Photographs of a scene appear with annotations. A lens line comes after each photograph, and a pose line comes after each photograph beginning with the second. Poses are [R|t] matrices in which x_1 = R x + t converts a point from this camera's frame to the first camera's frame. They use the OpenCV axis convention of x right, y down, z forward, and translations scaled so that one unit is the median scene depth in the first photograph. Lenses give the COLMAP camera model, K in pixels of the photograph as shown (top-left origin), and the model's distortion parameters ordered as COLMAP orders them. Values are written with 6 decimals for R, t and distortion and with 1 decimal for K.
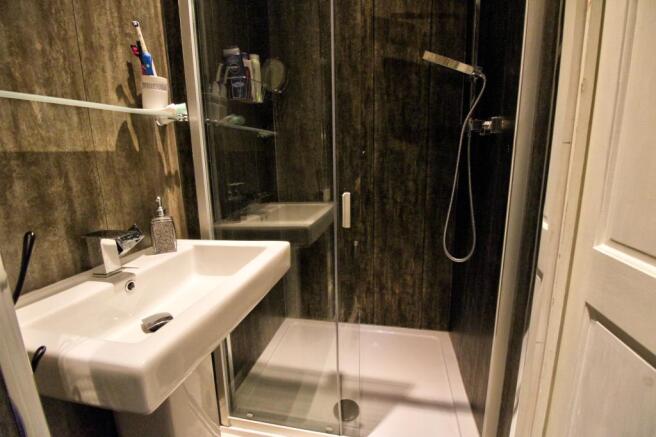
lens RADIAL K [[319.9, 0, 328.0], [0, 319.9, 218.5], [0, 0, 1]] dist [-0.002892, -0.001304]
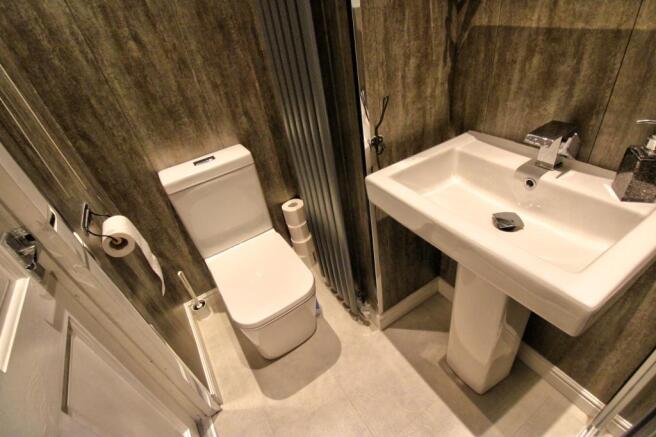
lens RADIAL K [[319.9, 0, 328.0], [0, 319.9, 218.5], [0, 0, 1]] dist [-0.002892, -0.001304]
pose [[-0.711835, 0.511344, -0.481475, 0.443900], [0.014359, 0.695975, 0.717922, -0.506154], [0.702200, 0.504129, -0.502762, 1.219489]]
